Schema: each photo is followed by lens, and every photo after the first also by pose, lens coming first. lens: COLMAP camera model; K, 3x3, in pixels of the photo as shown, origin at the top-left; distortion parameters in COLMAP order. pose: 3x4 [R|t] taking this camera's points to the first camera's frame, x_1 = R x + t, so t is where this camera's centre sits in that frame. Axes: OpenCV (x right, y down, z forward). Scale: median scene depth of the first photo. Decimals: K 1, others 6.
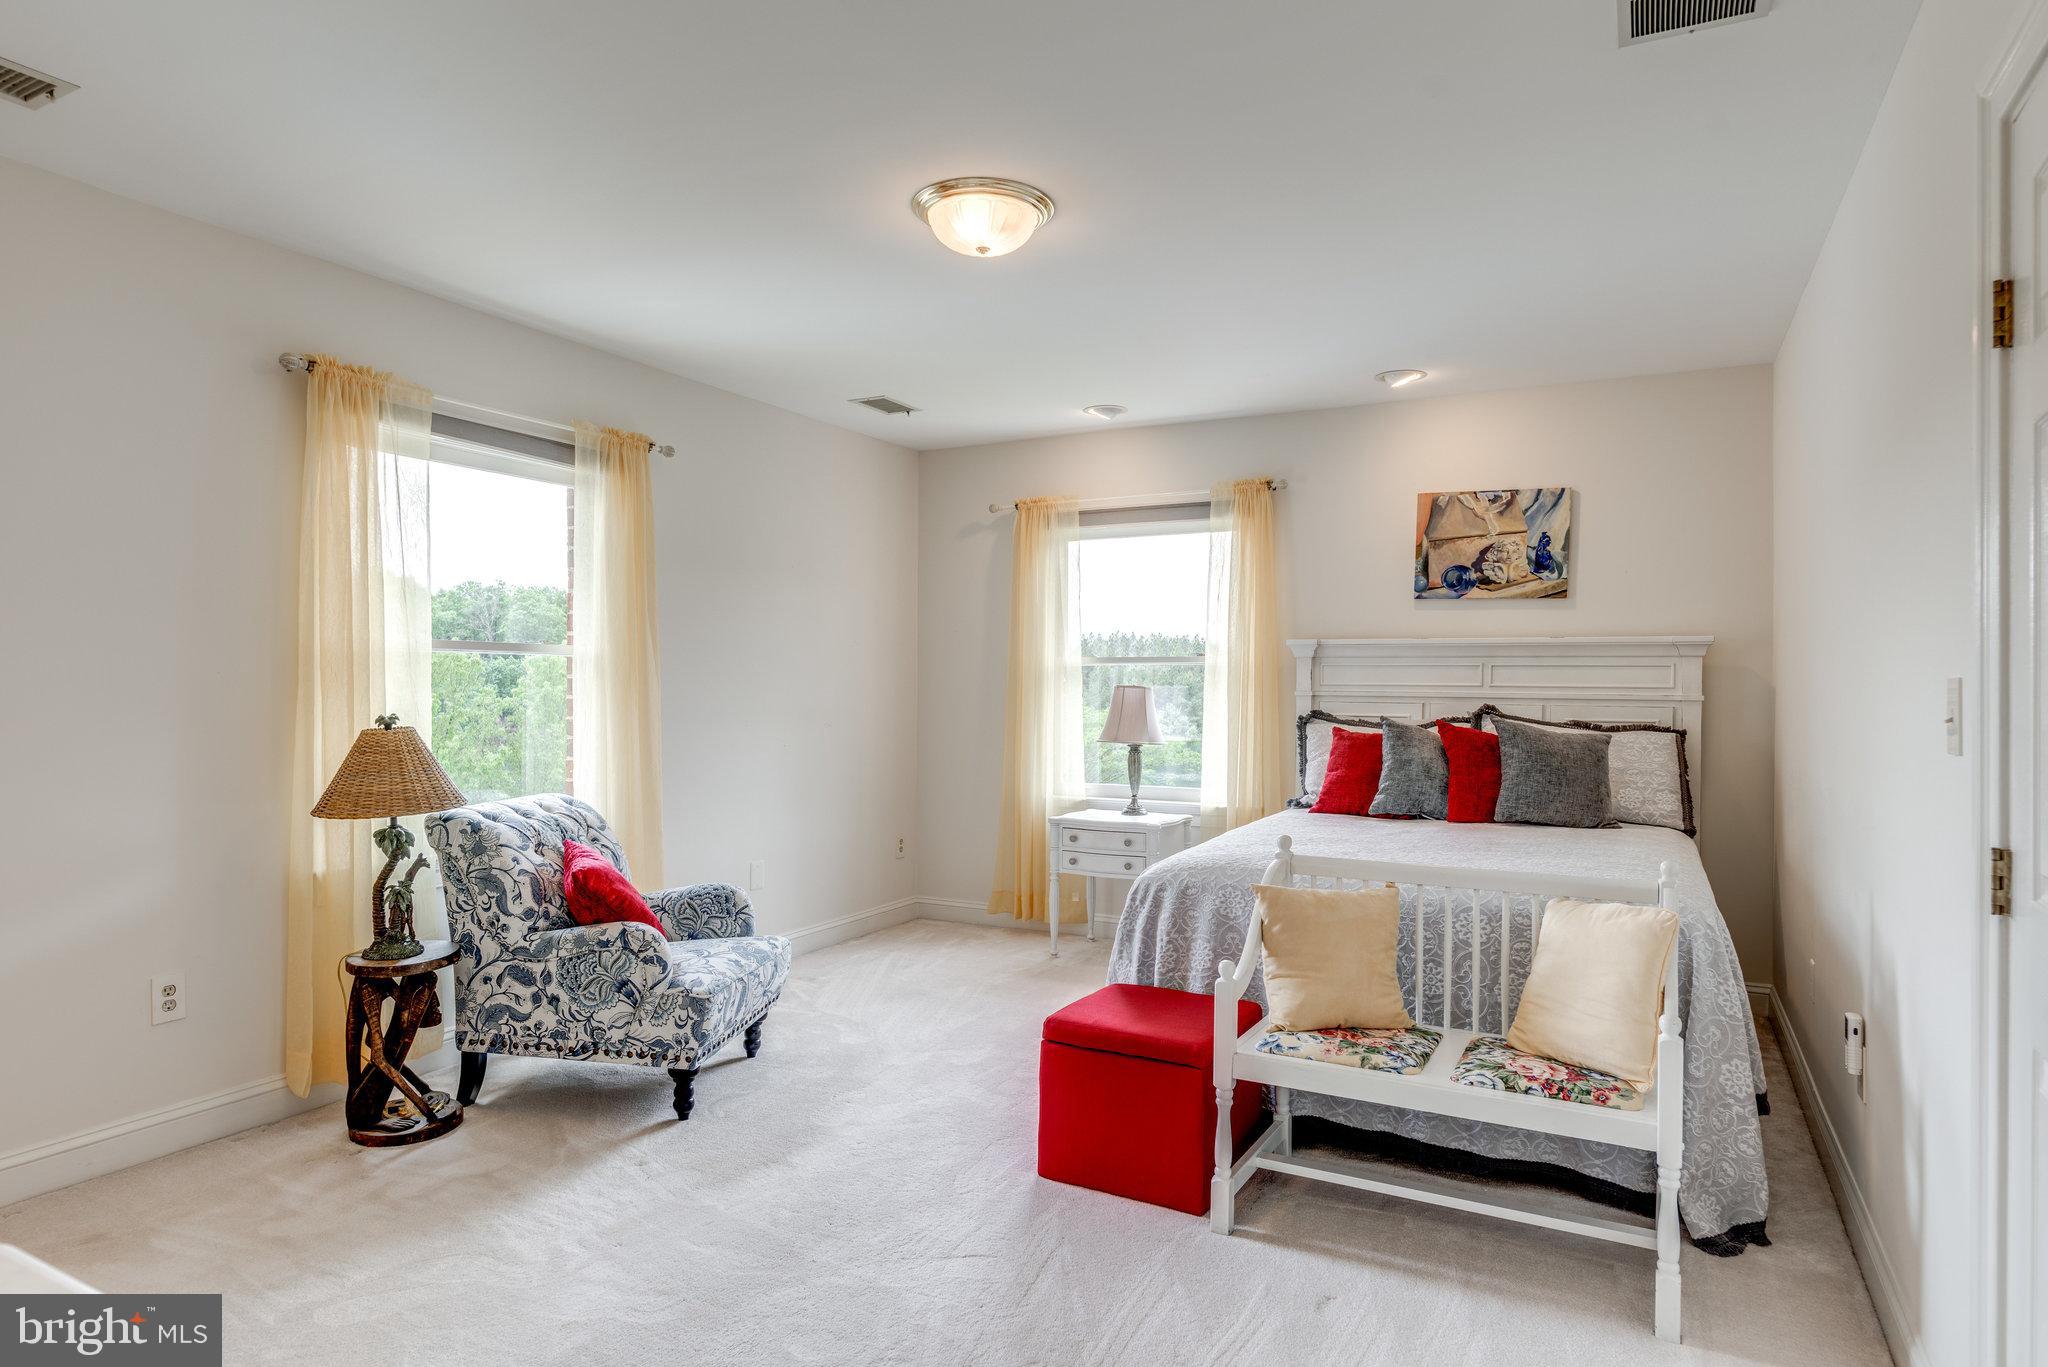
lens RADIAL K [[1166.1, 0, 1039.4], [0, 1166.1, 692.9], [0, 0, 1]] dist [-0.012927, 0.004664]
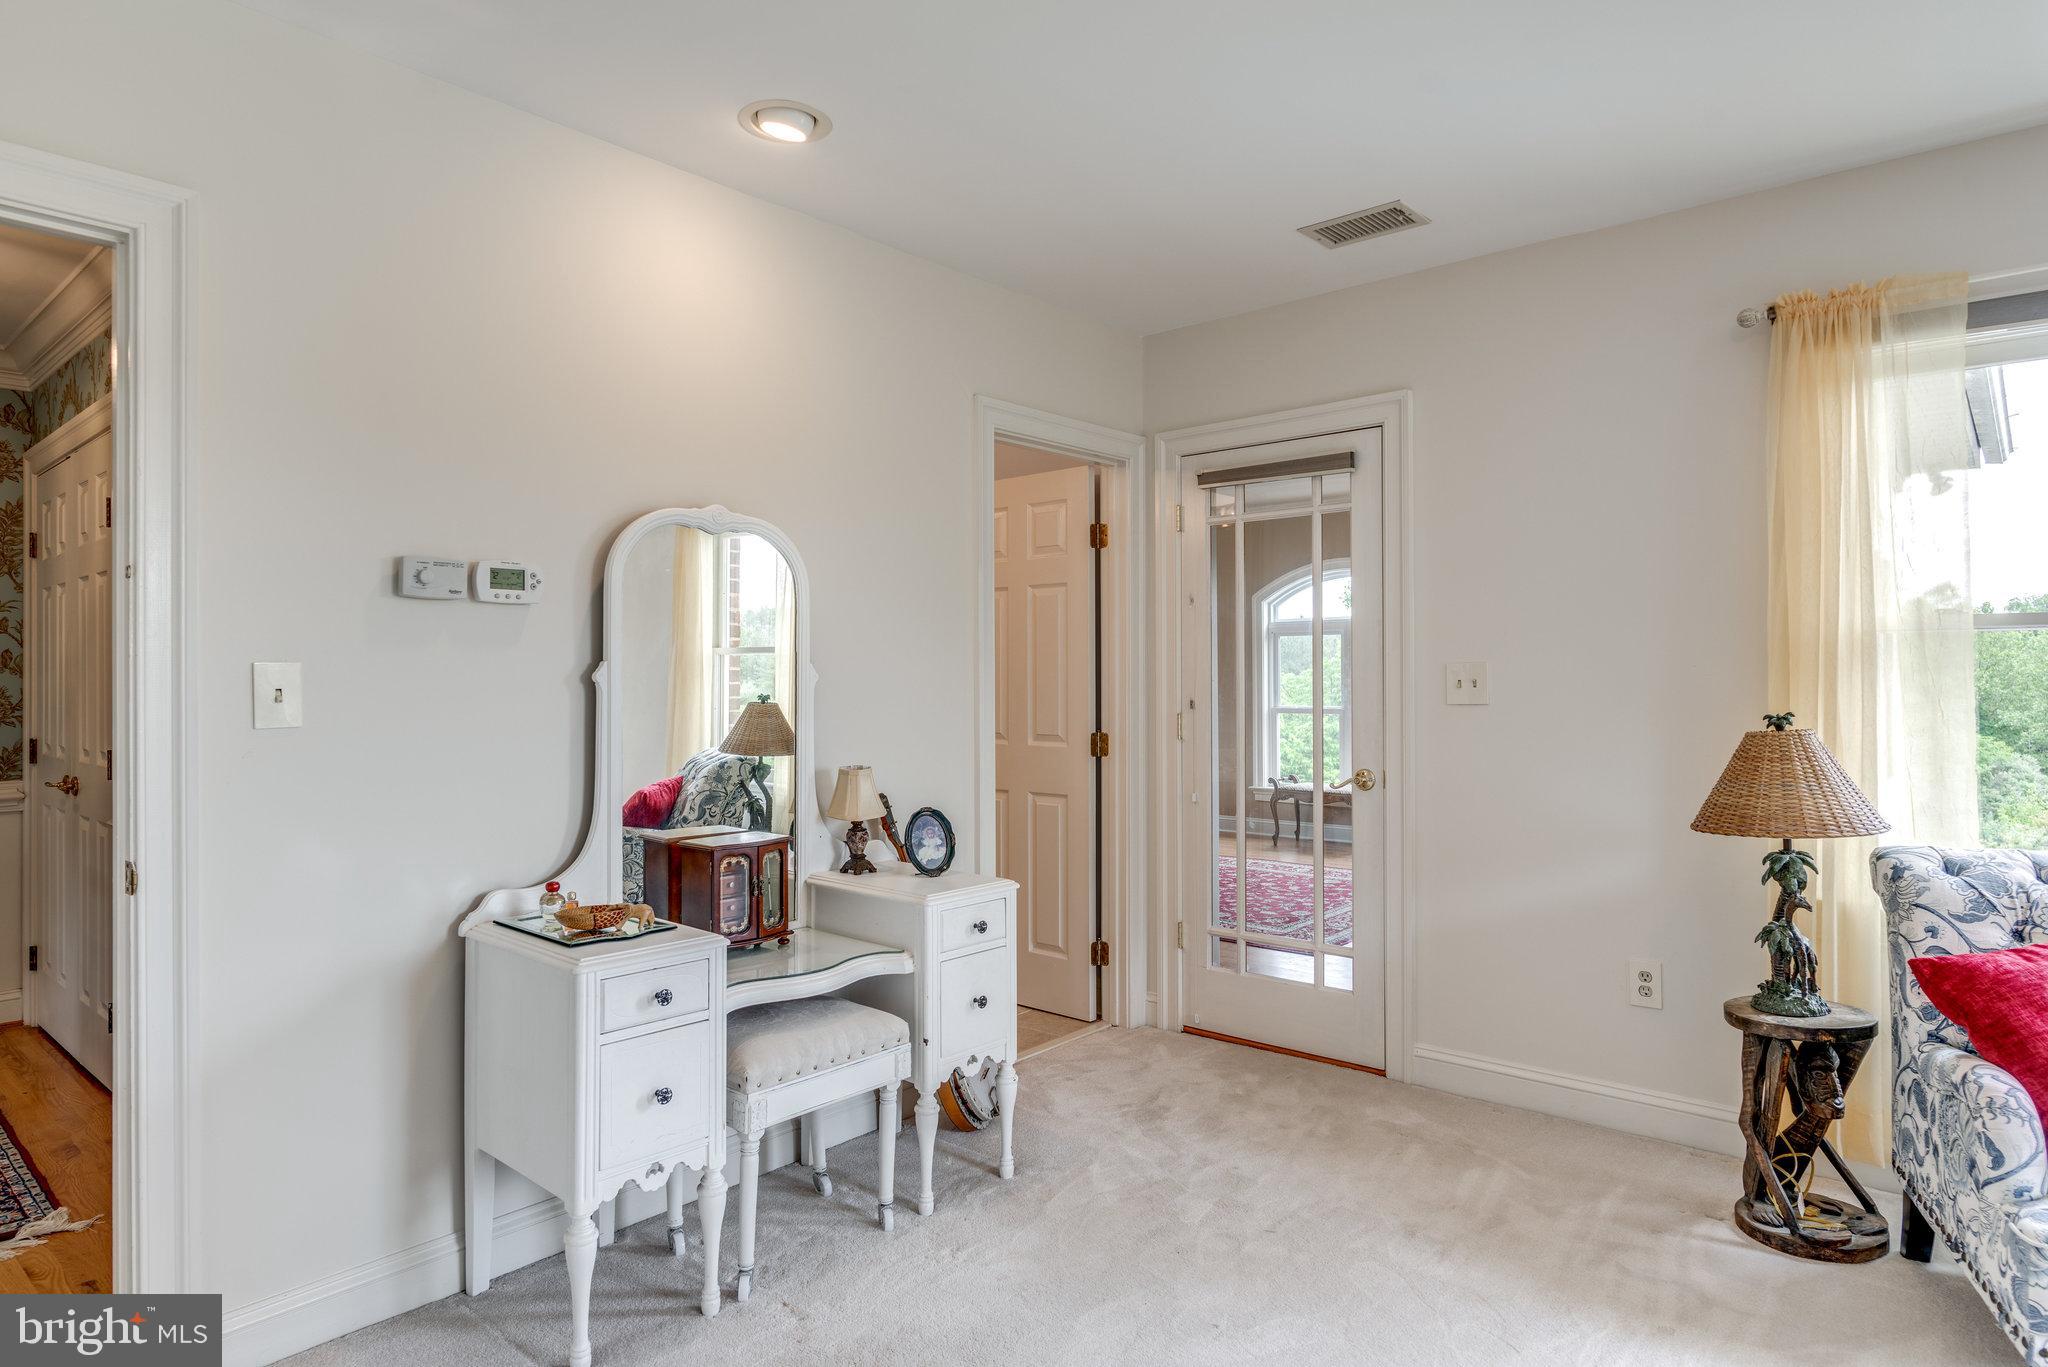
lens RADIAL K [[1166.1, 0, 1036.0], [0, 1166.1, 679.9], [0, 0, 1]] dist [-0.012927, 0.004664]
pose [[-0.224225, -0.004100, -0.974529, 0.369893], [-0.005597, 0.999980, -0.002920, 0.000573], [0.974521, 0.004800, -0.224243, 0.700406]]
